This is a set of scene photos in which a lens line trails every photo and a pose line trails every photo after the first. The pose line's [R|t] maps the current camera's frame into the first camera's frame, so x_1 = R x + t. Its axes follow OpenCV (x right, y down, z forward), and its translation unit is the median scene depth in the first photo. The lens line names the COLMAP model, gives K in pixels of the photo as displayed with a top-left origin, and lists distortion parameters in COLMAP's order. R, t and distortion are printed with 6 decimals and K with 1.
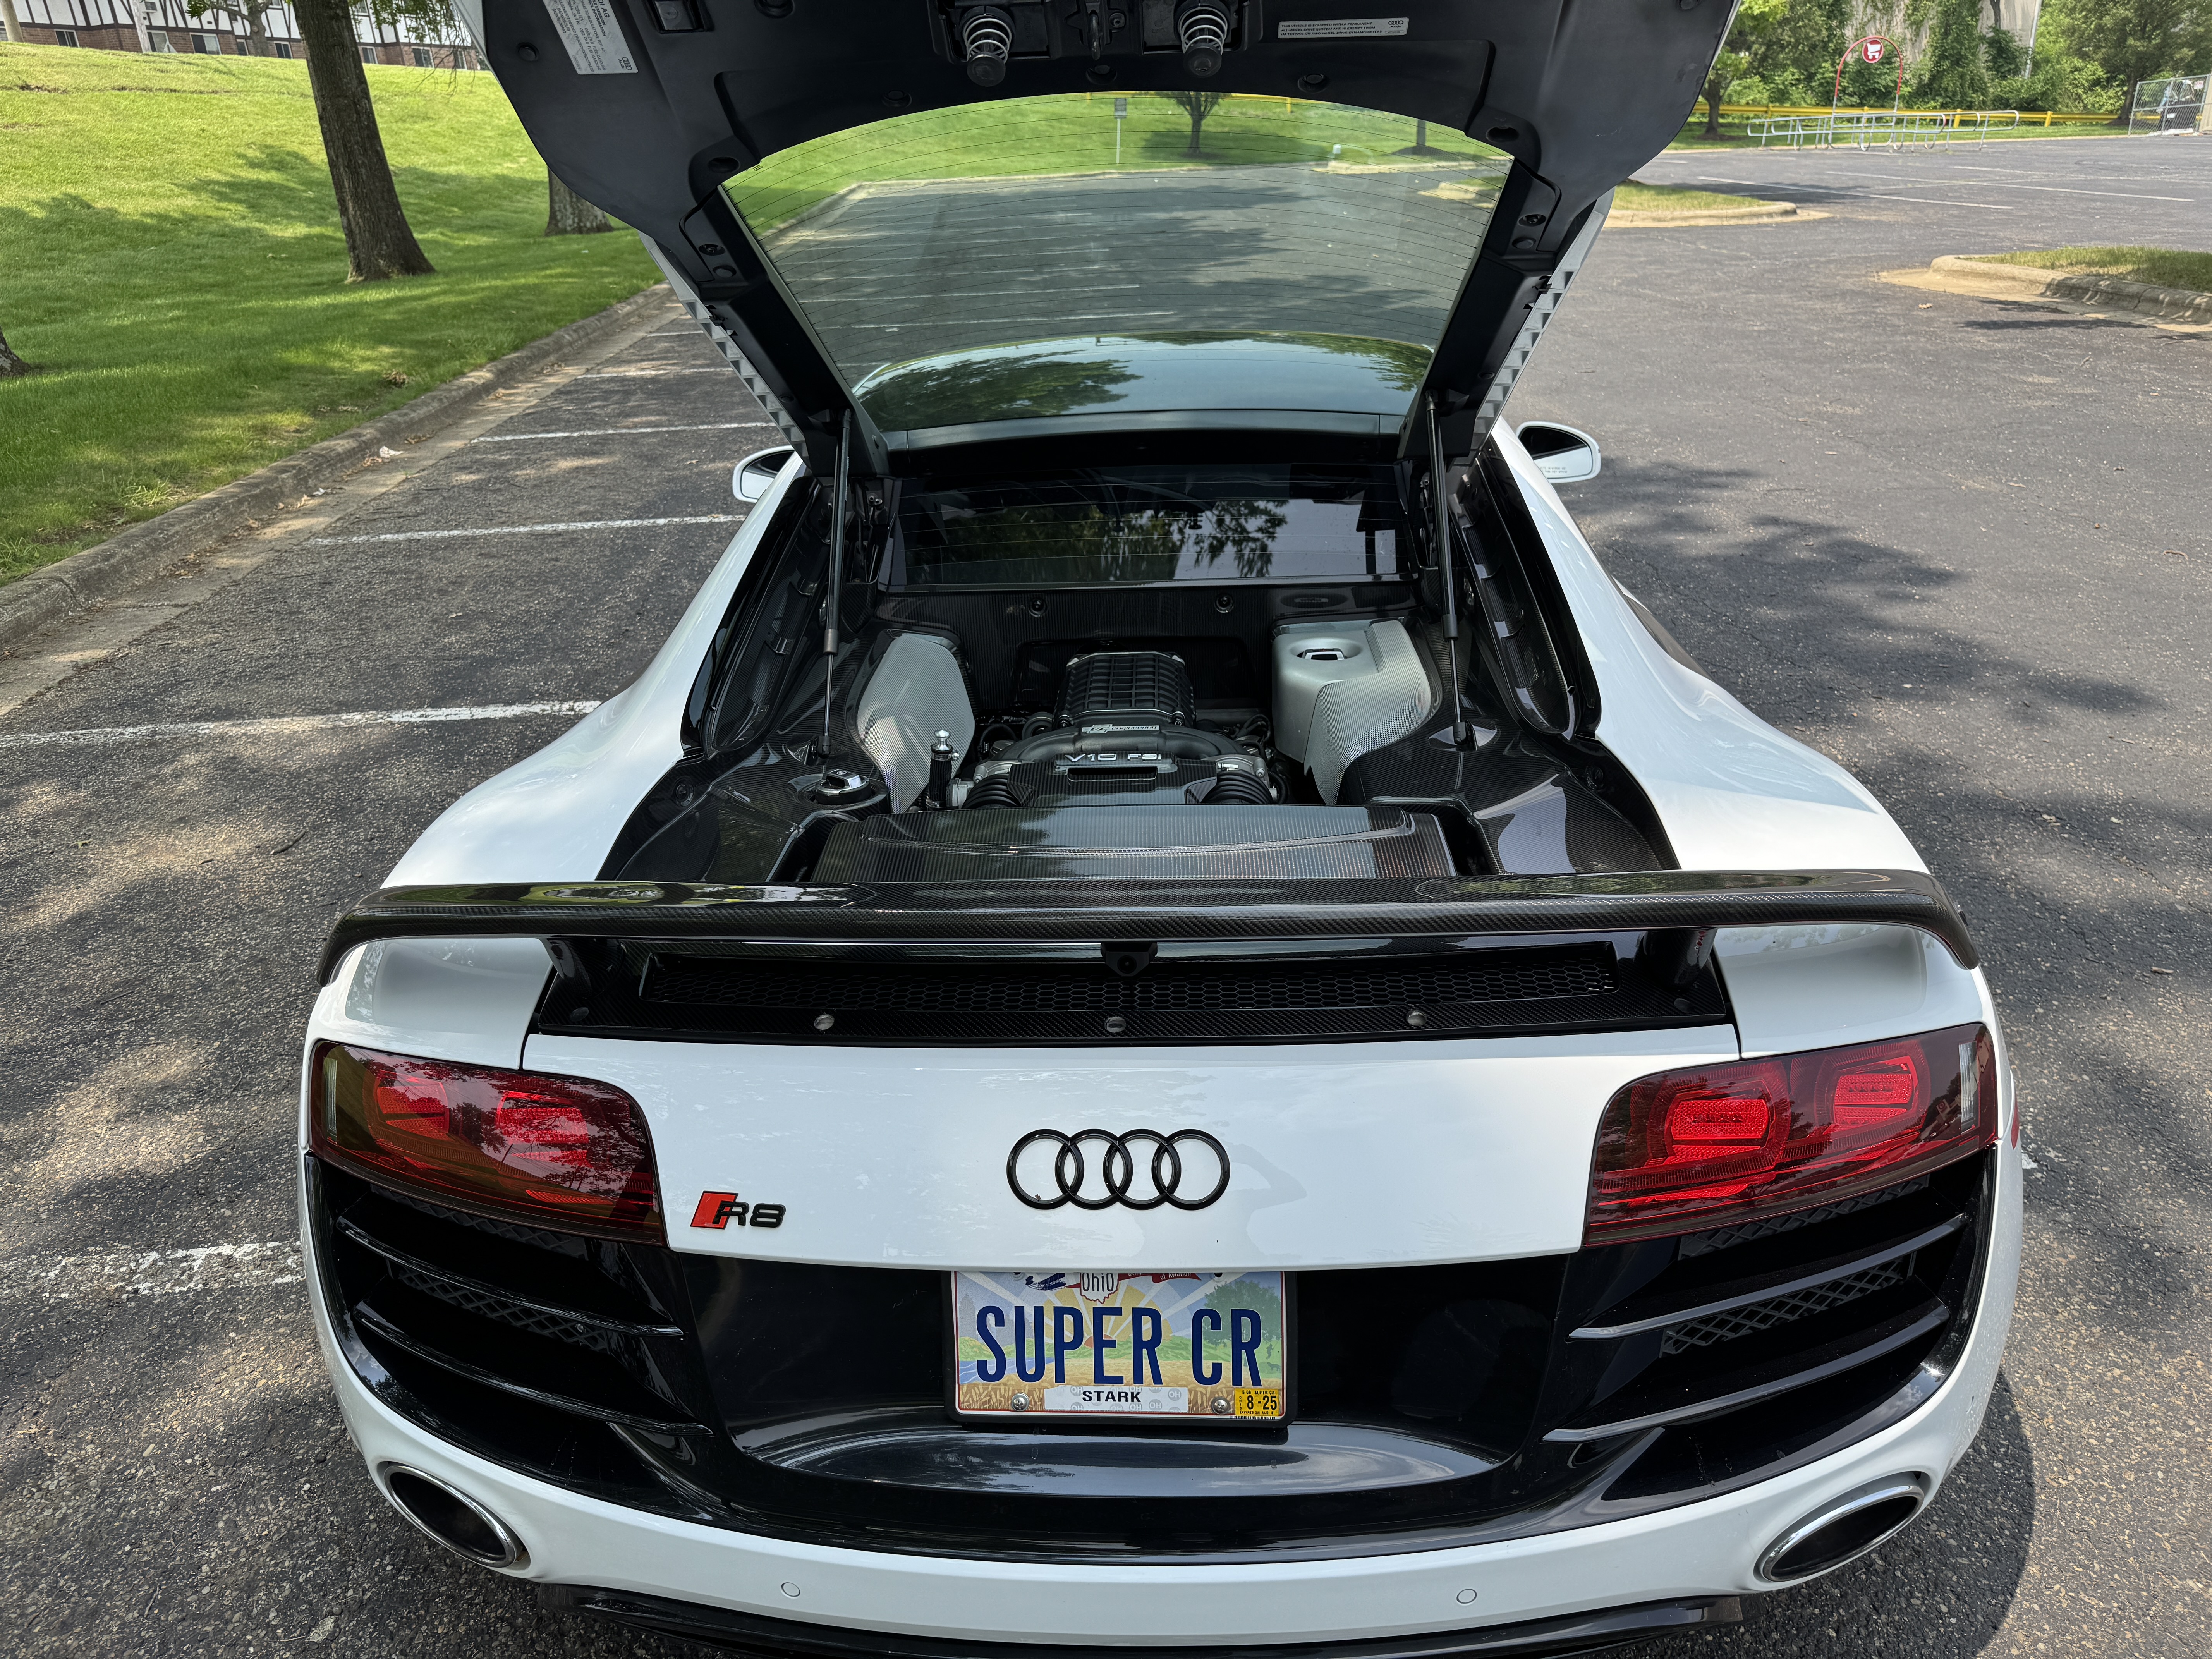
lens RADIAL K [[1531.6, 0, 1099.9], [0, 1531.6, 826.7], [0, 0, 1]] dist [-0.006527, -0.011982]
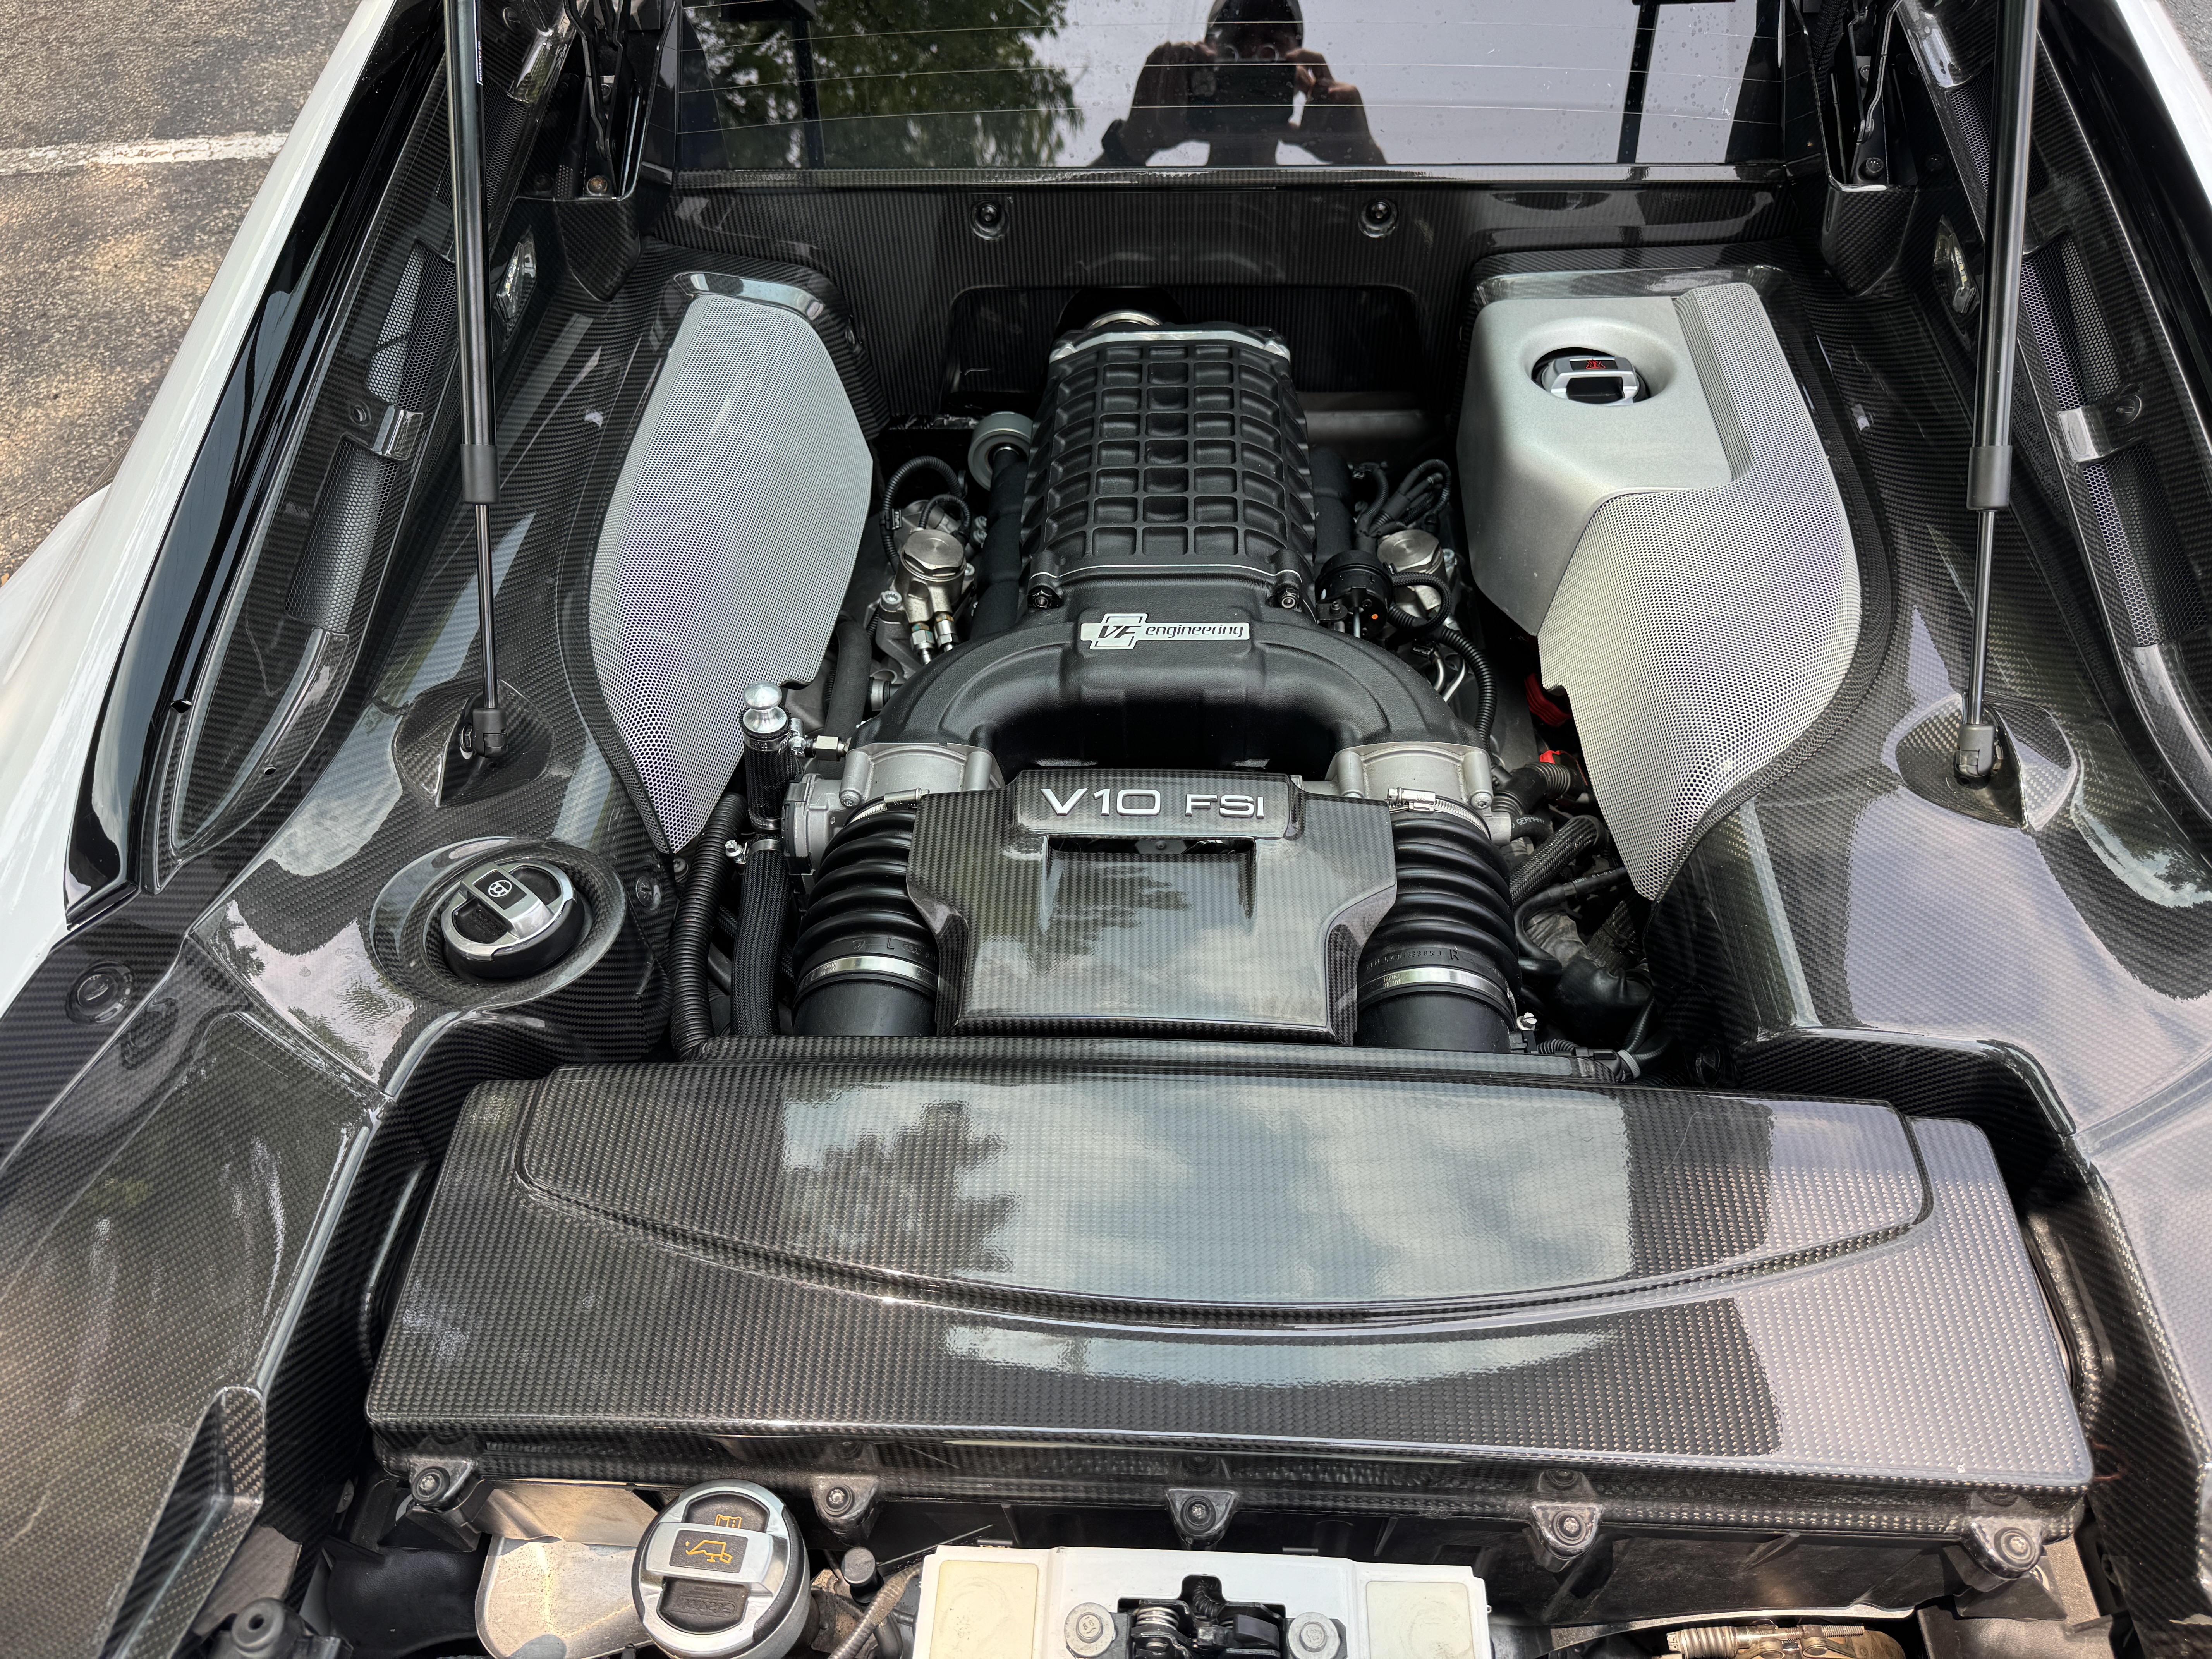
lens RADIAL K [[1531.6, 0, 1106.5], [0, 1531.6, 830.4], [0, 0, 1]] dist [-0.006527, -0.011982]
pose [[0.999922, 0.012392, 0.001273, -0.001795], [-0.011776, 0.907030, 0.420902, -0.099383], [0.004061, -0.420884, 0.907105, 0.274173]]
